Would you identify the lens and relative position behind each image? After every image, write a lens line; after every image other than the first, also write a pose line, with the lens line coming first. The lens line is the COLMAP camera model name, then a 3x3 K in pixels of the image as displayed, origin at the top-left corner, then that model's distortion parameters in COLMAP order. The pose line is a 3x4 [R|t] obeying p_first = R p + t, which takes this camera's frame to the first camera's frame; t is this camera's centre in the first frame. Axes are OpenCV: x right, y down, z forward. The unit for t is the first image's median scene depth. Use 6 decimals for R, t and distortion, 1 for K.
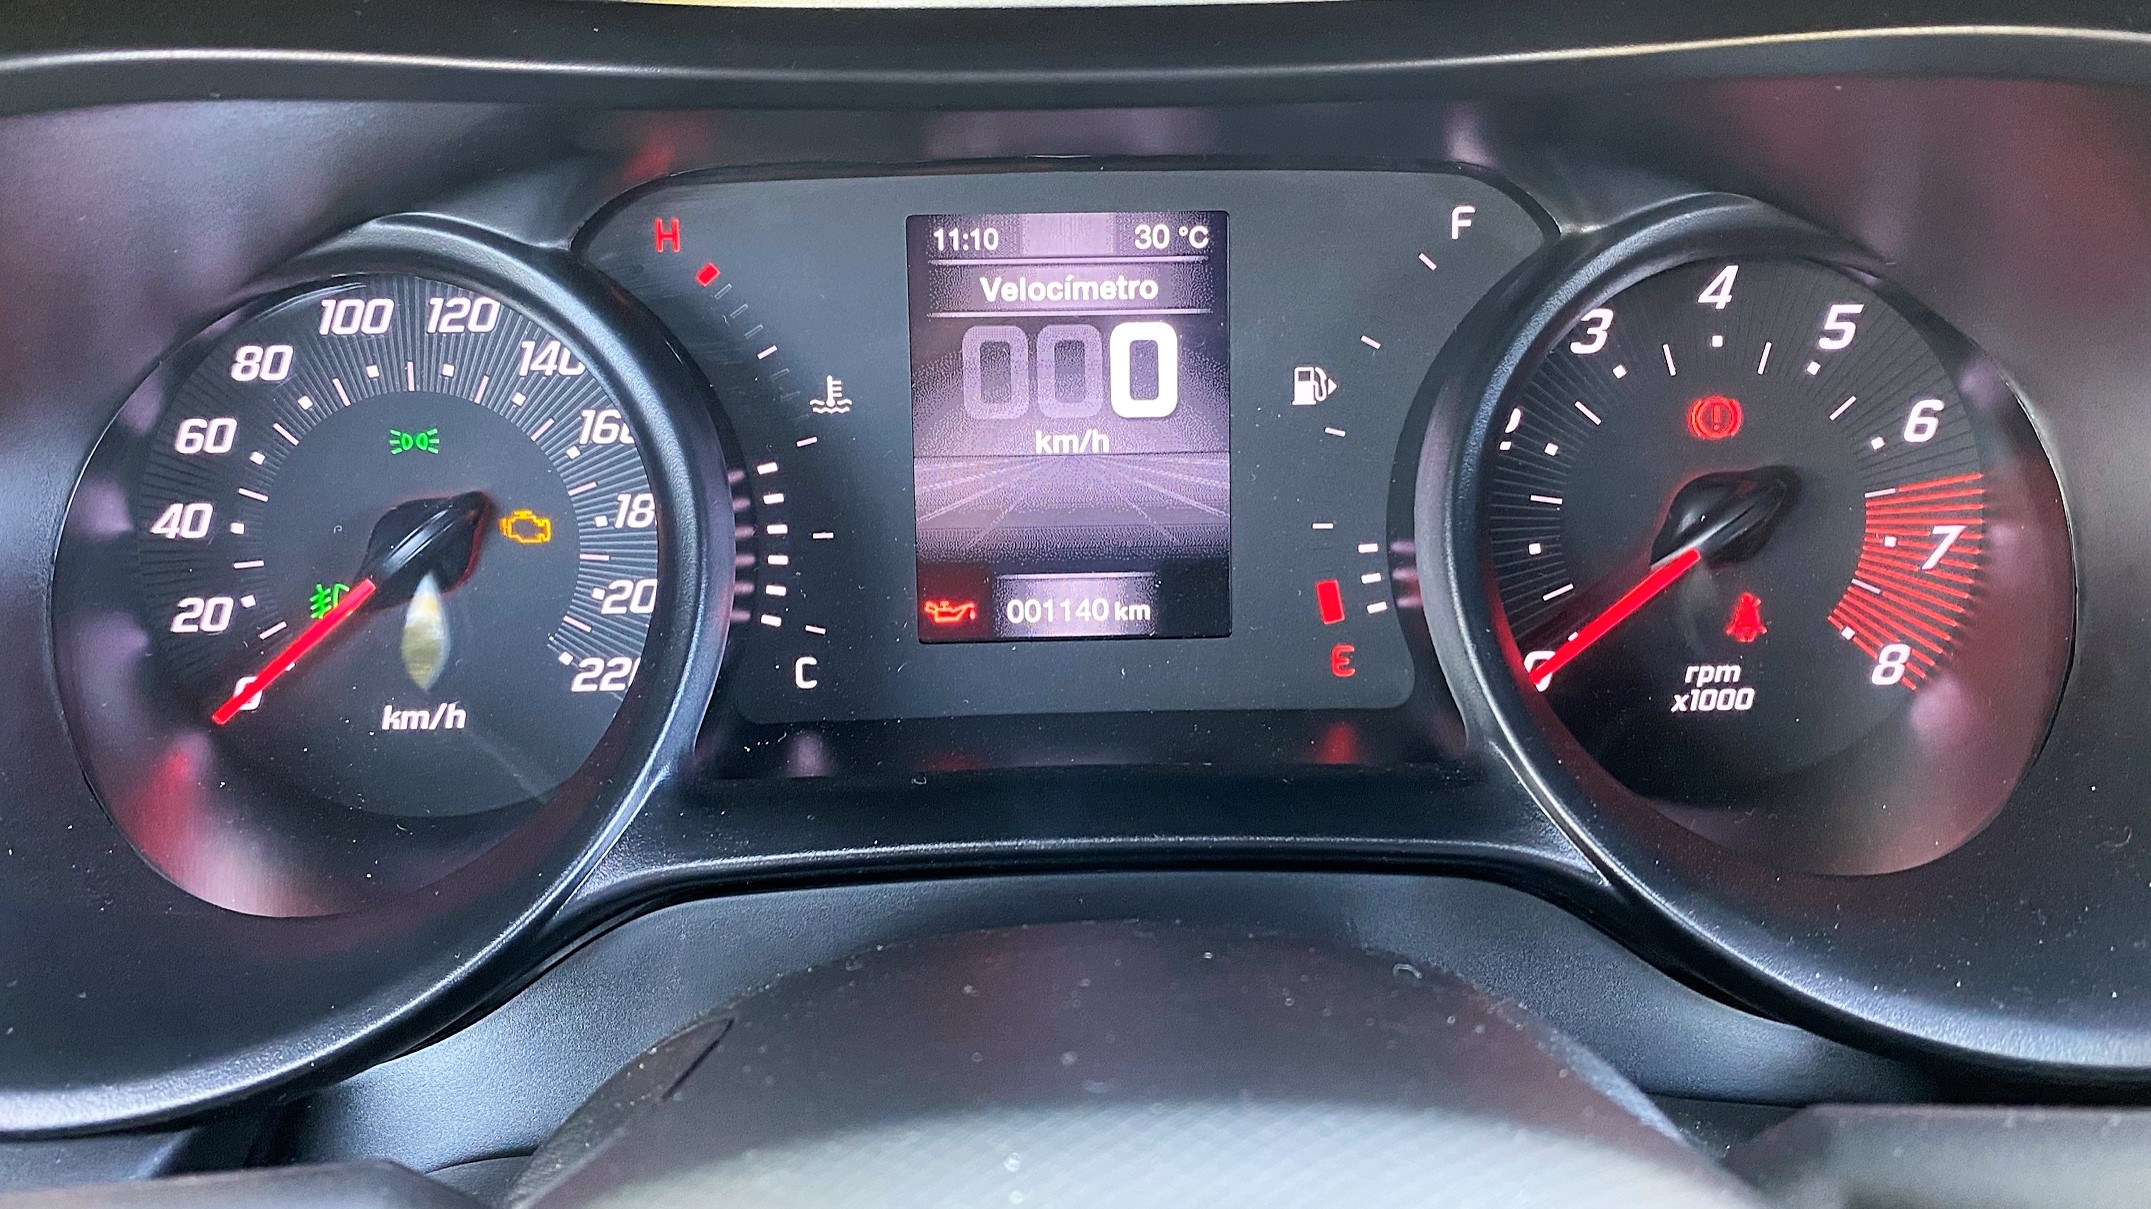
lens RADIAL K [[1689.1, 0, 1118.7], [0, 1689.1, 532.5], [0, 0, 1]] dist [0.038247, -0.037906]
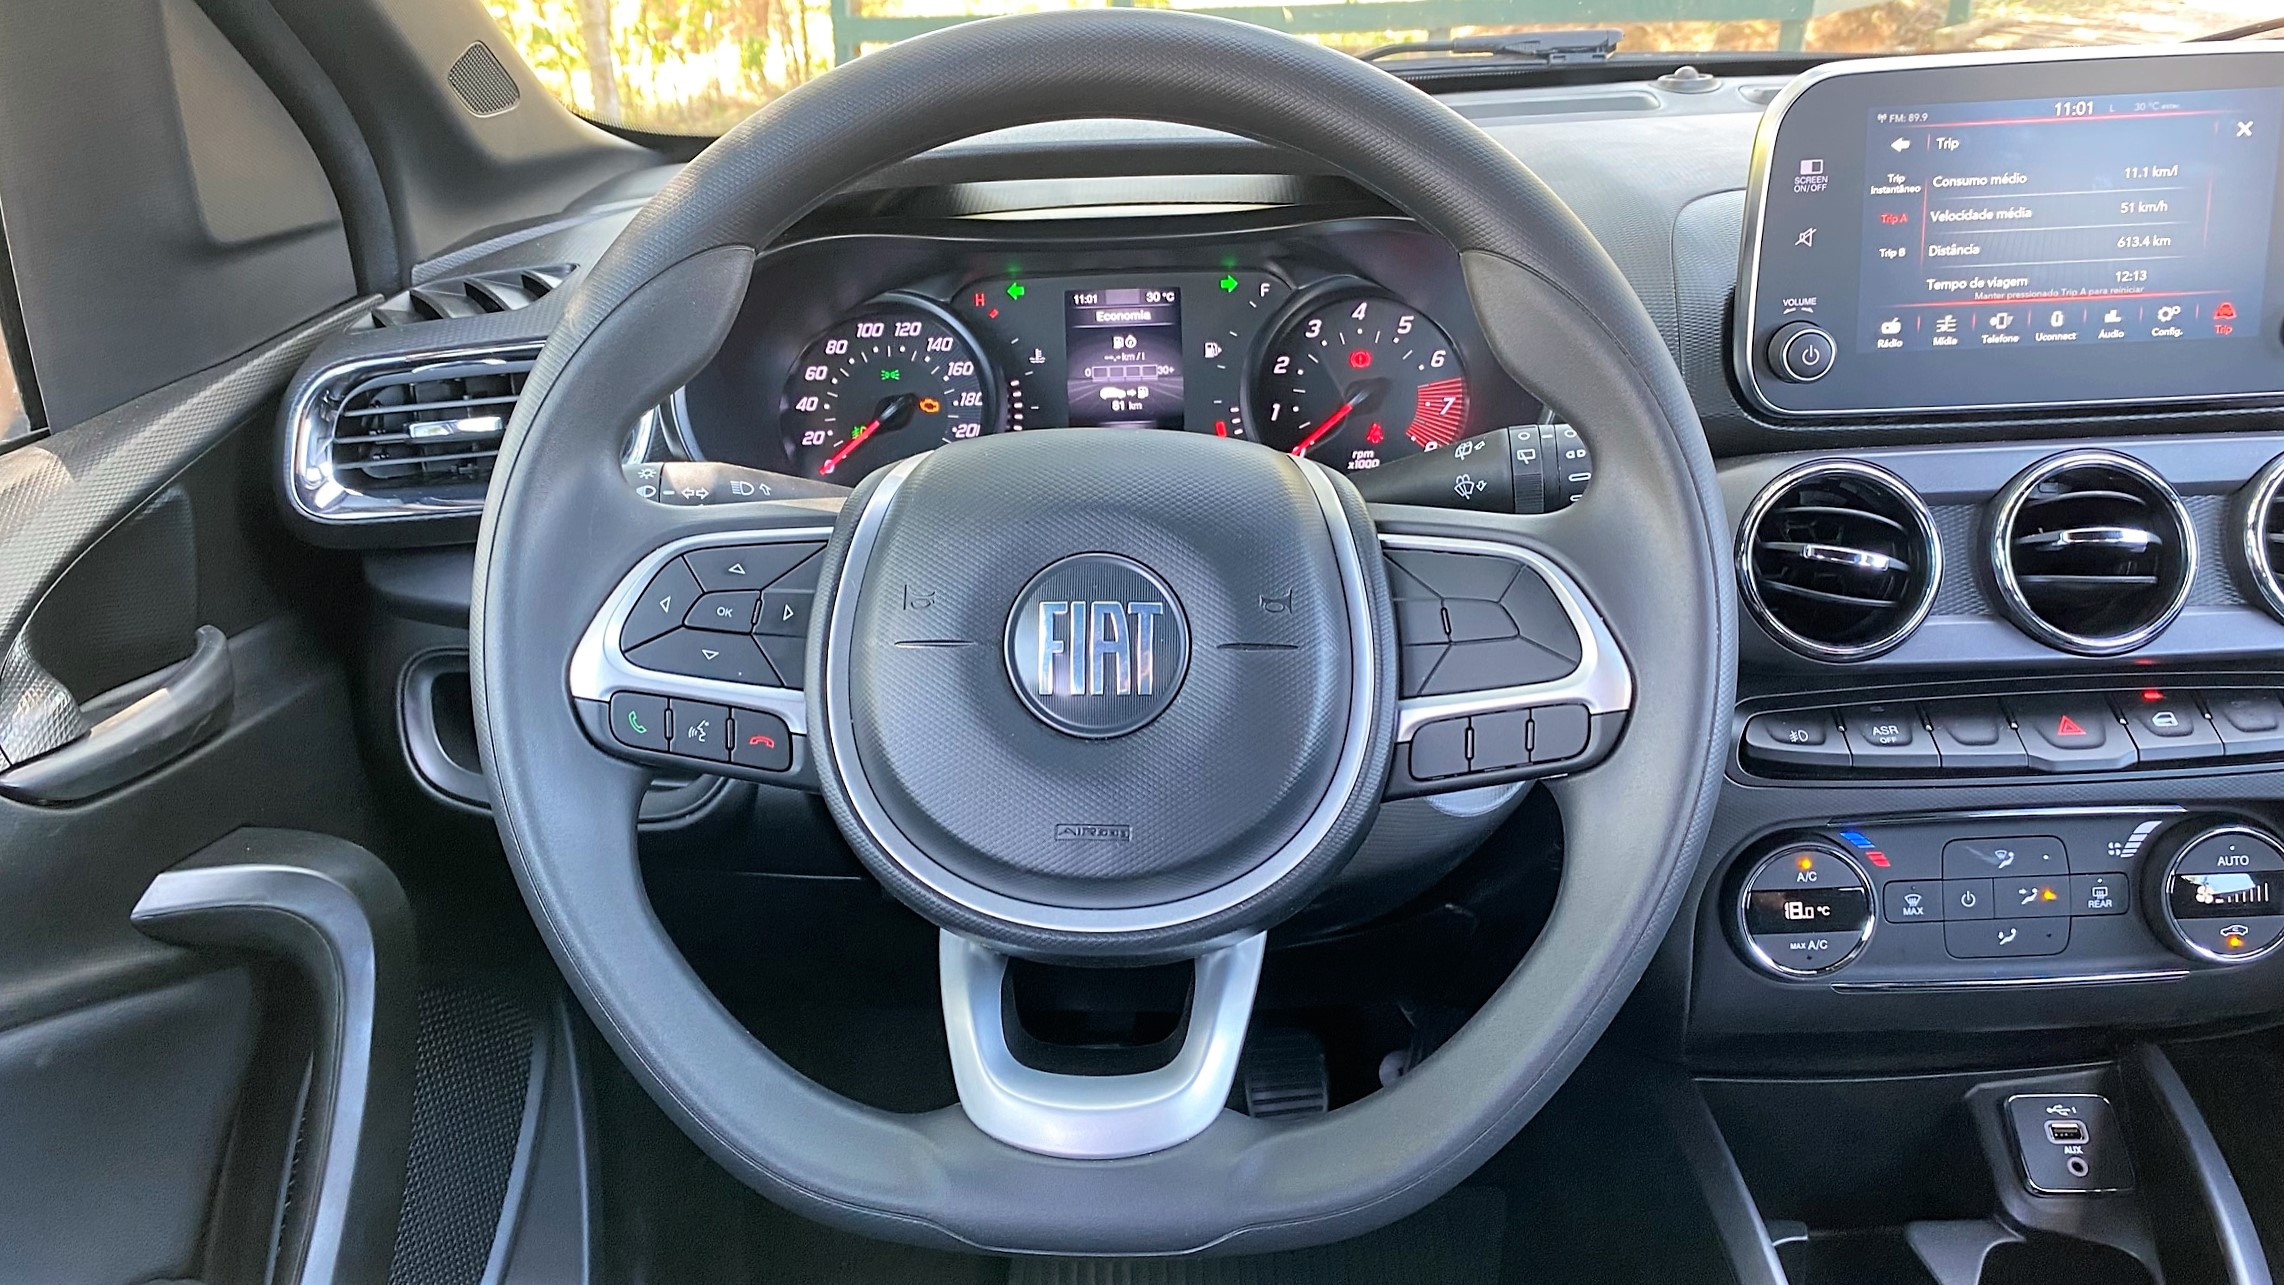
lens RADIAL K [[1793.6, 0, 1176.3], [0, 1793.6, 612.9], [0, 0, 1]] dist [0.038247, -0.037906]
pose [[0.999525, -0.013696, -0.027596, 0.130812], [0.012574, 0.999104, -0.040410, 0.459712], [0.028125, 0.040044, 0.998802, -1.904316]]
